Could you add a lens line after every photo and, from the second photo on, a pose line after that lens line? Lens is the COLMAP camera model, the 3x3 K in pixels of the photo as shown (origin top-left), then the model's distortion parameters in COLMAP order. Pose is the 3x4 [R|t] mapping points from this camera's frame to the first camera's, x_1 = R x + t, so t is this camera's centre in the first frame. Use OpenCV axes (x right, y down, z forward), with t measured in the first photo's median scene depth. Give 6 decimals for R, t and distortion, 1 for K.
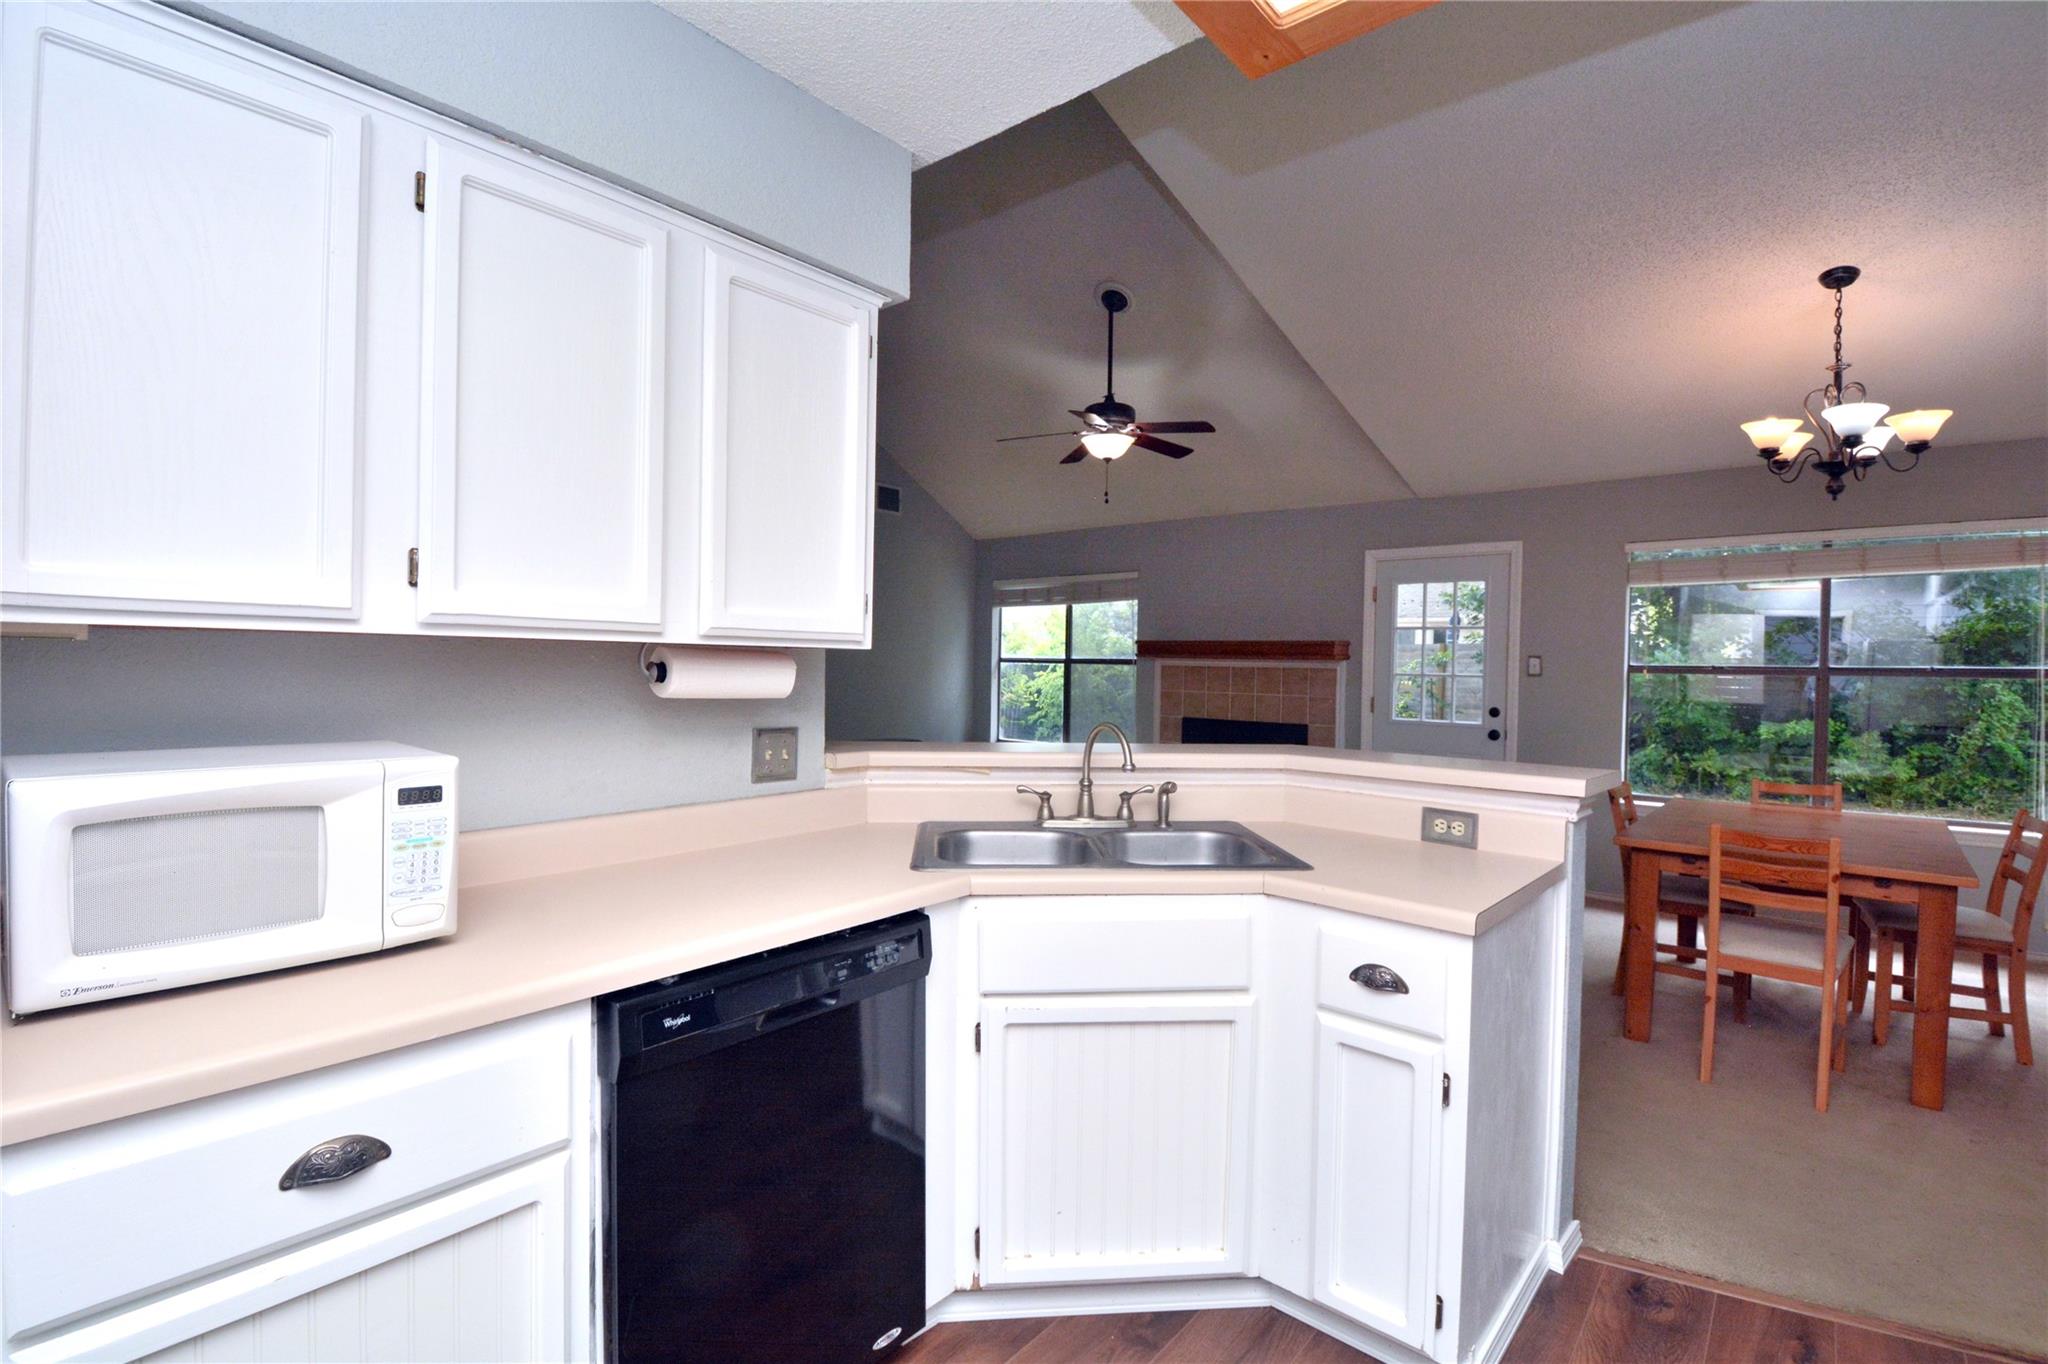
lens RADIAL K [[949.0, 0, 1030.1], [0, 949.0, 676.8], [0, 0, 1]] dist [0.001396, -0.016823]
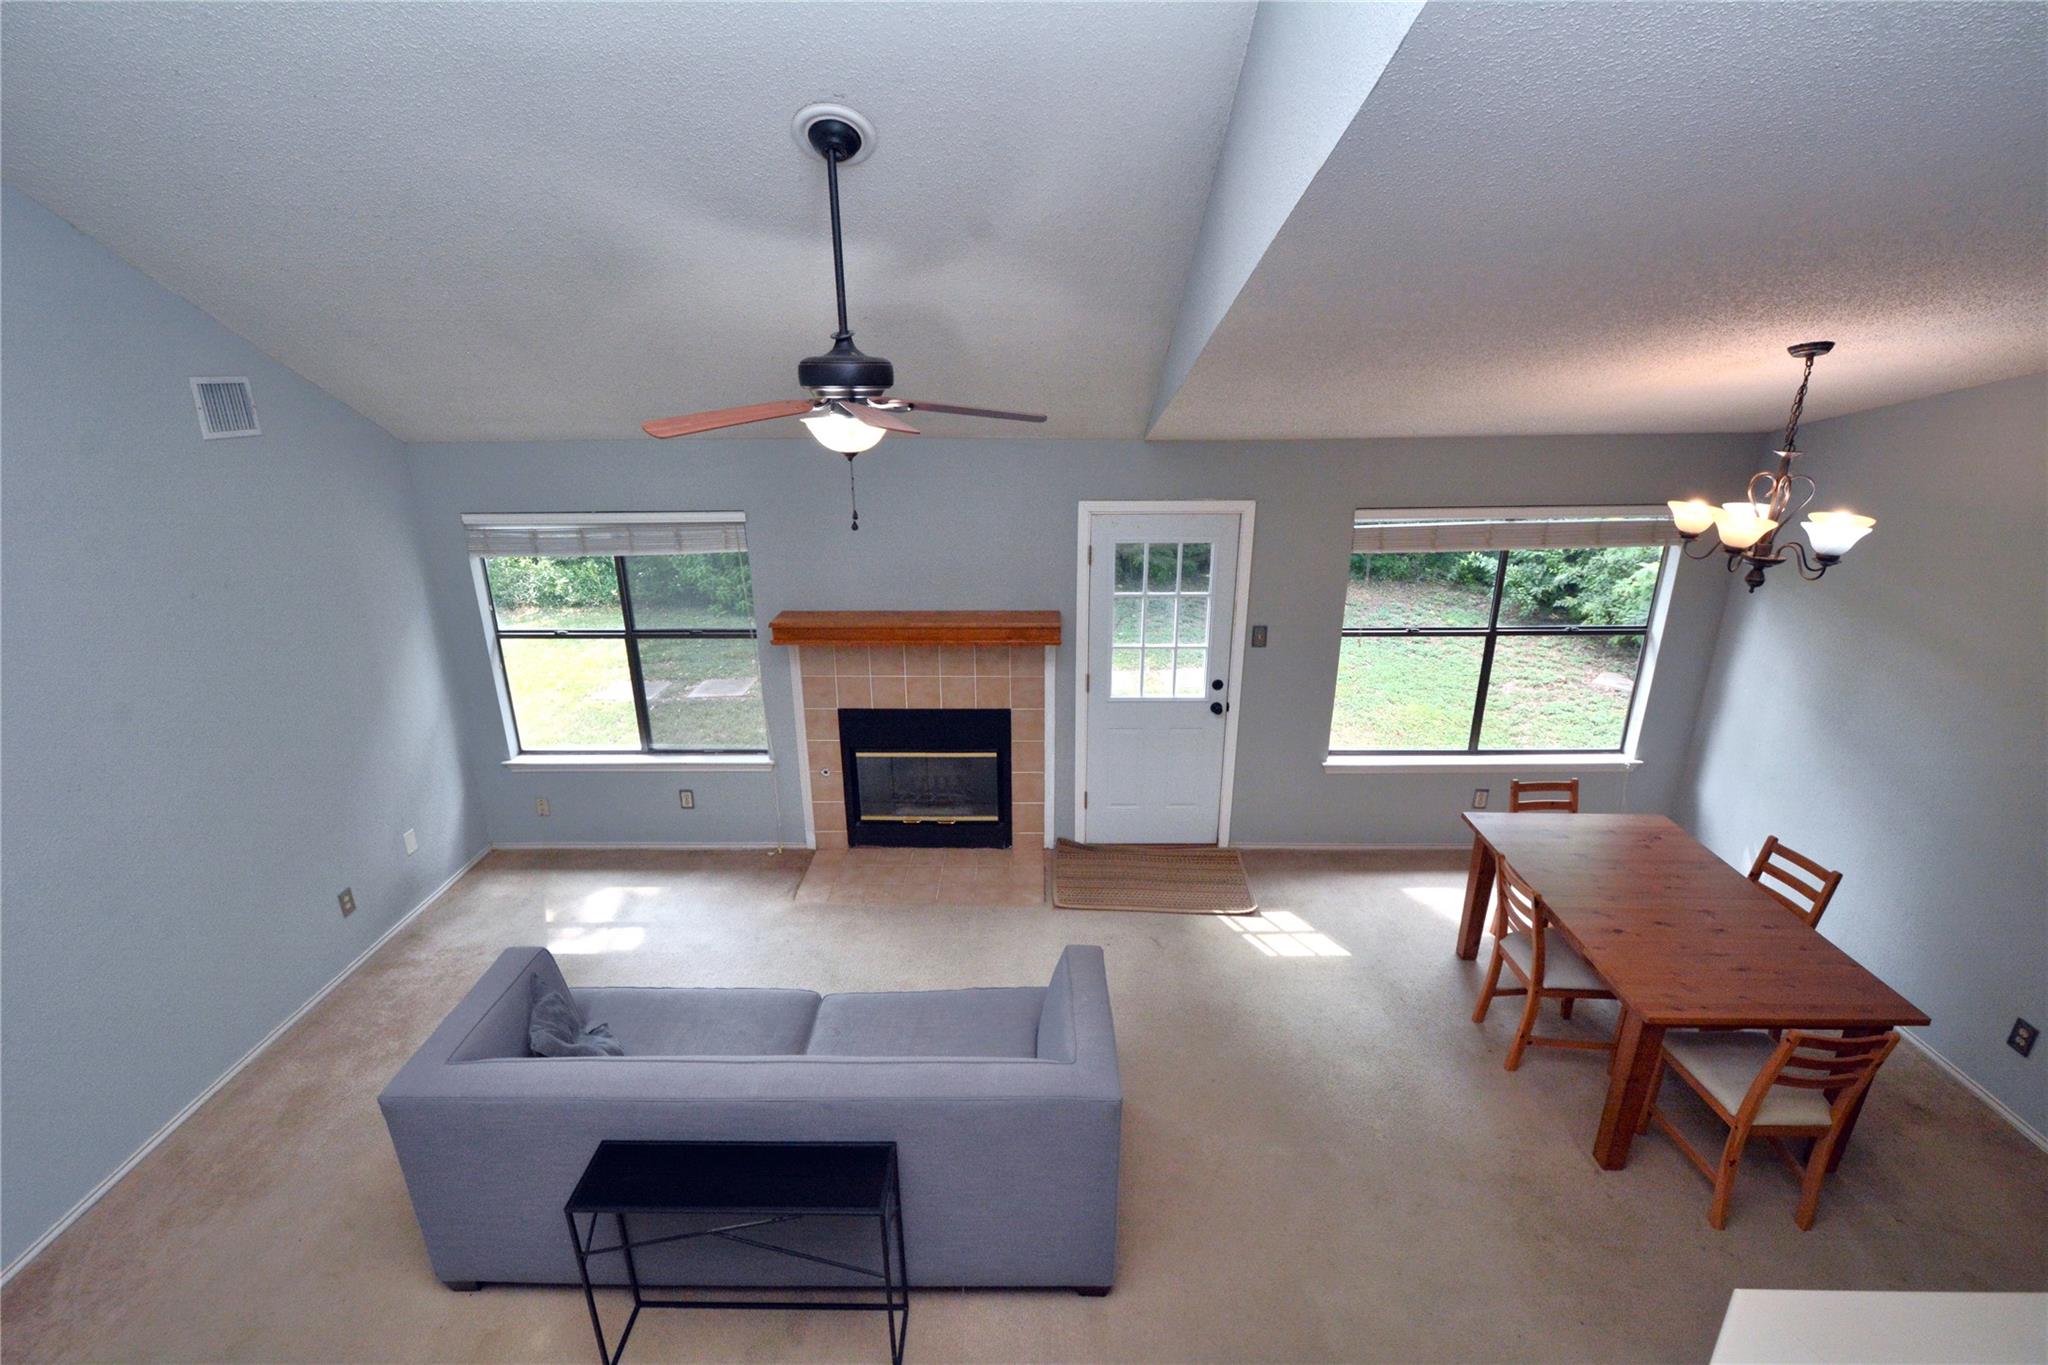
lens RADIAL K [[891.8, 0, 1023.9], [0, 891.8, 678.8], [0, 0, 1]] dist [-0.001638, -0.014377]
pose [[0.776194, -0.221246, 0.590401, -0.286980], [0.026798, 0.947140, 0.319699, -0.418138], [-0.629925, -0.232326, 0.741093, 0.780716]]
